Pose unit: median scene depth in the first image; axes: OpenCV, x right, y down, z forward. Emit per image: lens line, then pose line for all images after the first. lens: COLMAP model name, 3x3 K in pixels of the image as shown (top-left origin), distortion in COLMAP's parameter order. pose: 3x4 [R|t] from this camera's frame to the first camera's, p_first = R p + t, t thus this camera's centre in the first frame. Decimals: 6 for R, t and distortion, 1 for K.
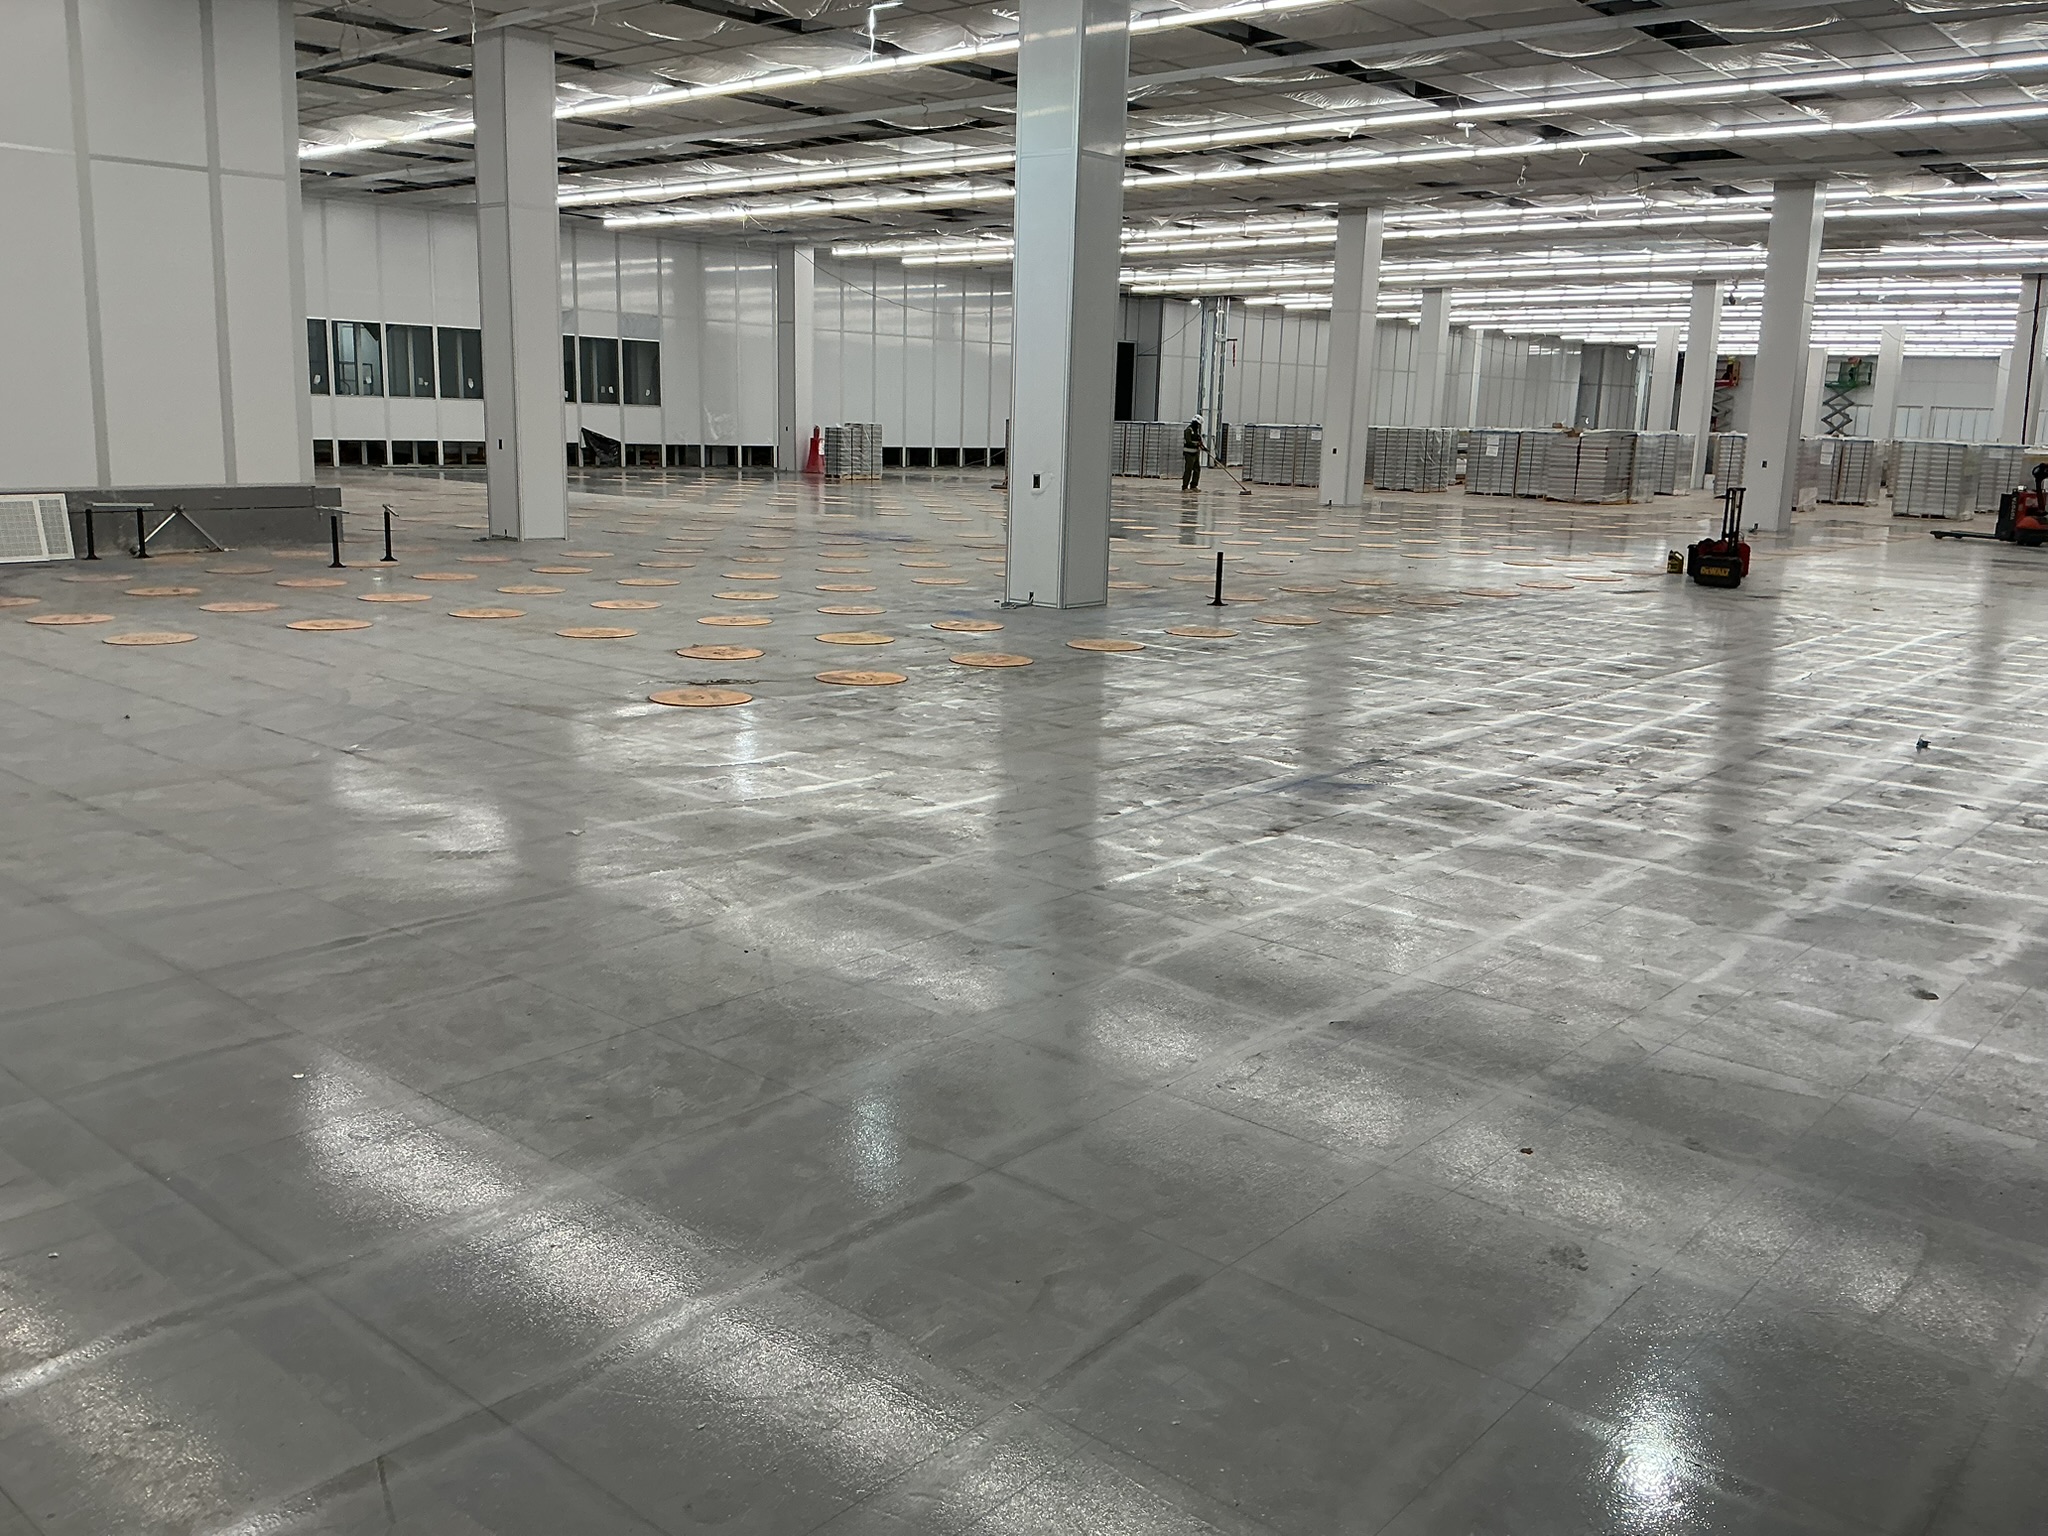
lens RADIAL K [[1759.8, 0, 1007.7], [0, 1759.8, 778.0], [0, 0, 1]] dist [0.127508, -0.263954]
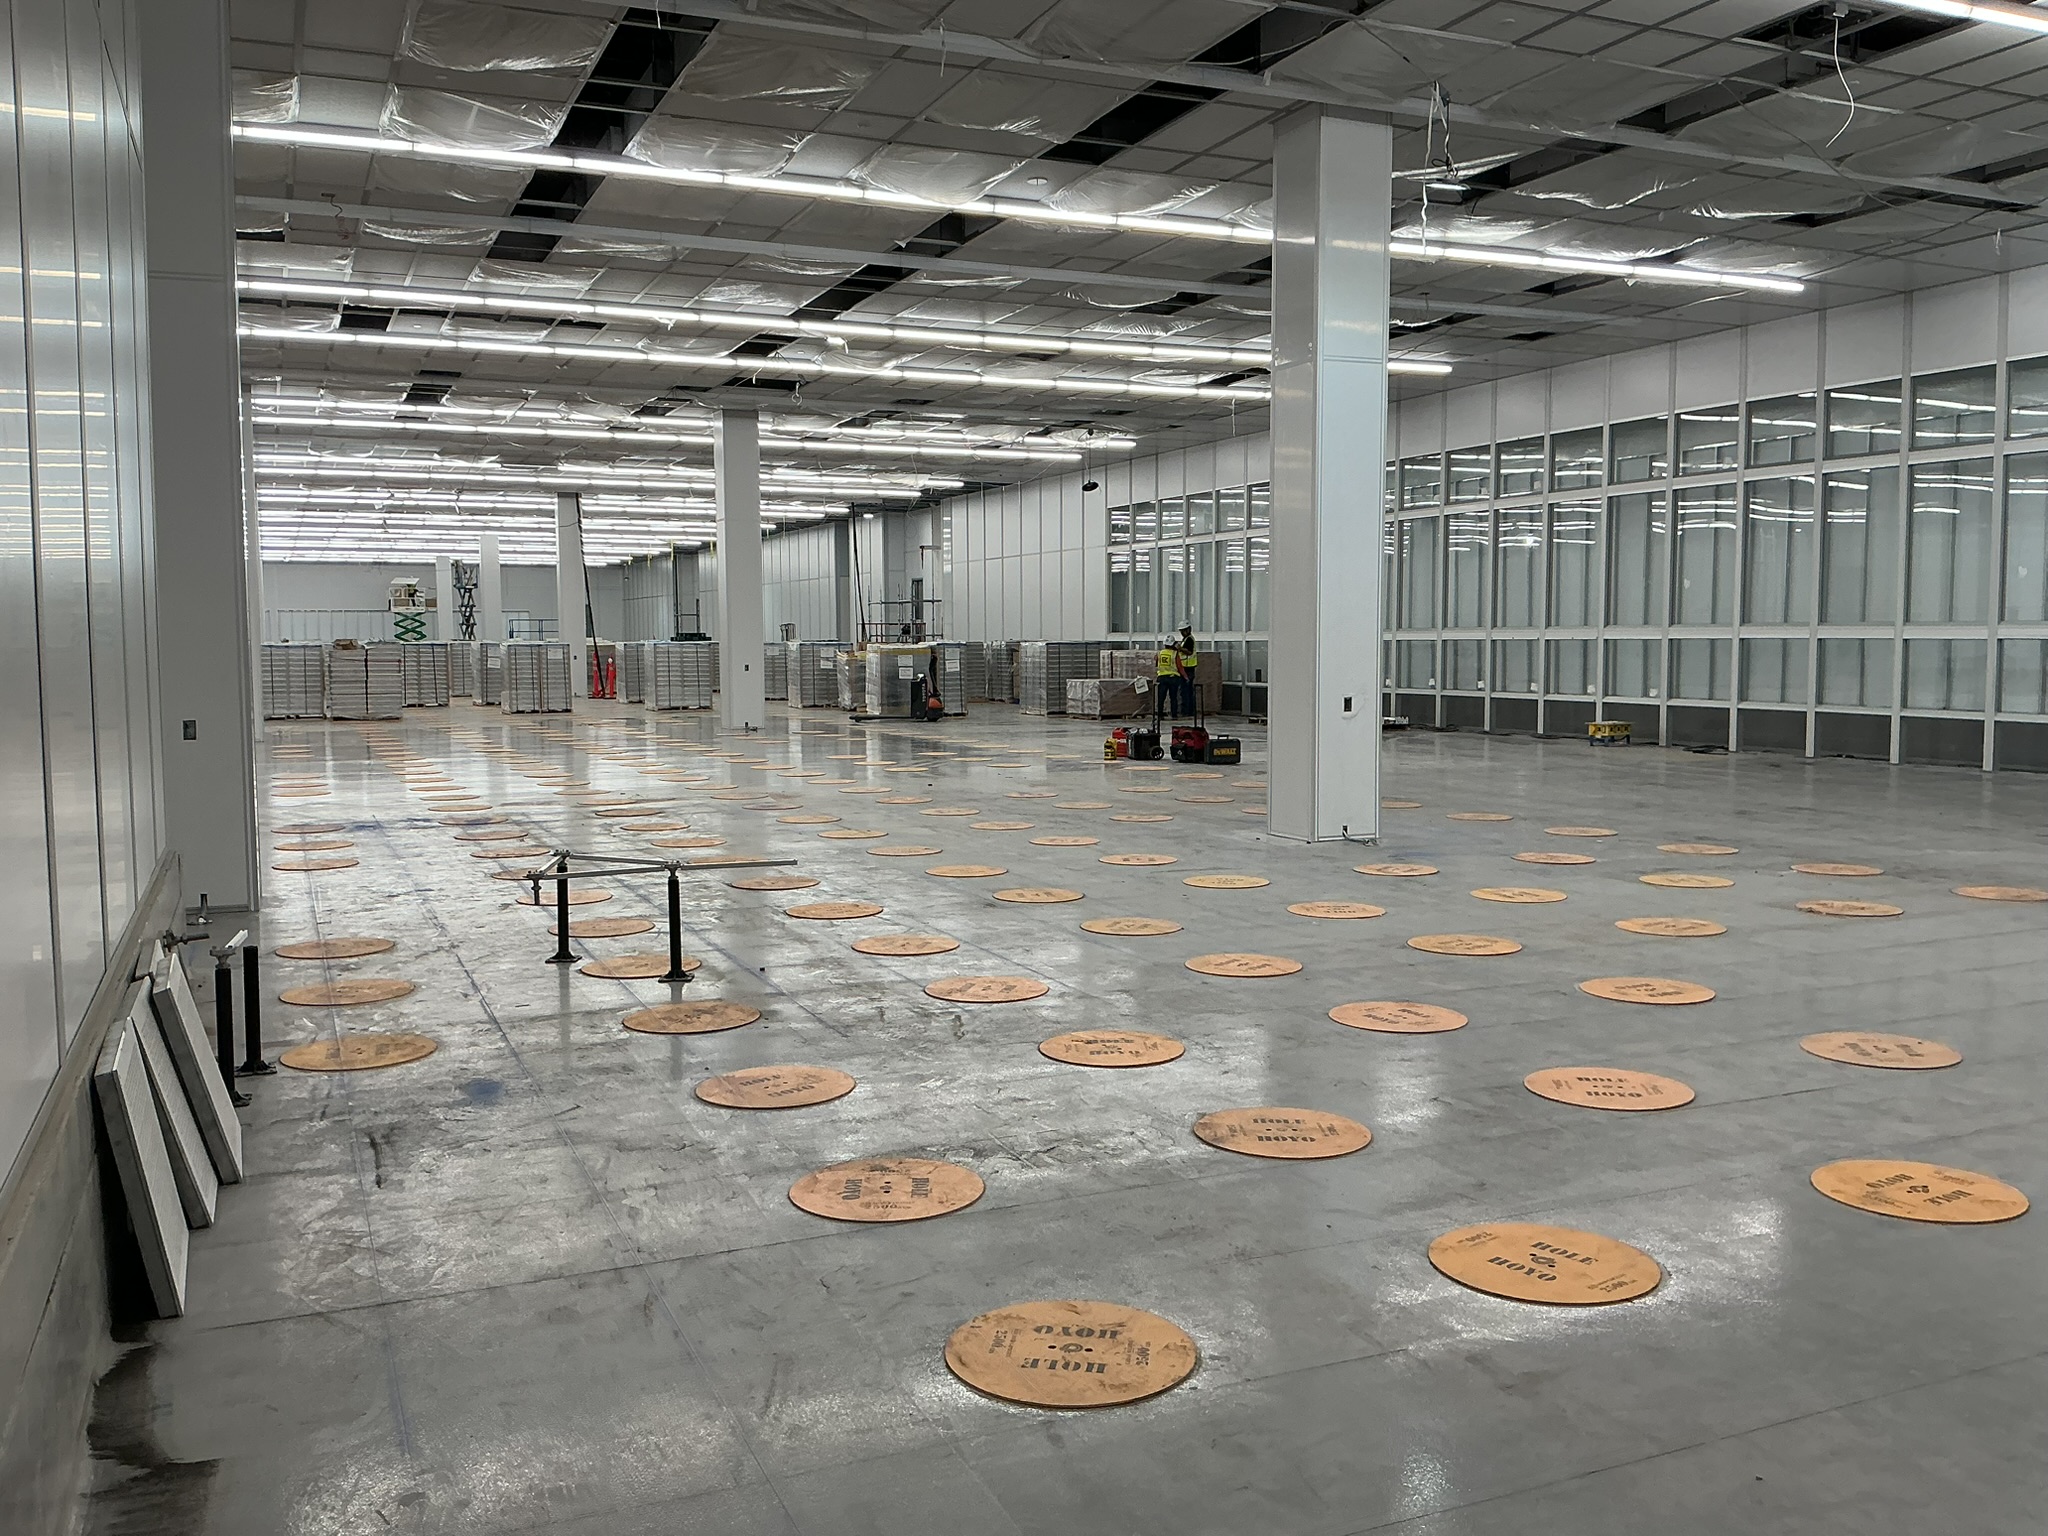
lens RADIAL K [[1759.8, 0, 1003.8], [0, 1759.8, 739.4], [0, 0, 1]] dist [0.127508, -0.263954]
pose [[0.390490, -0.085684, 0.916611, -0.528487], [0.202658, 0.979236, 0.005204, -0.115398], [-0.898024, 0.183726, 0.399746, 0.478498]]
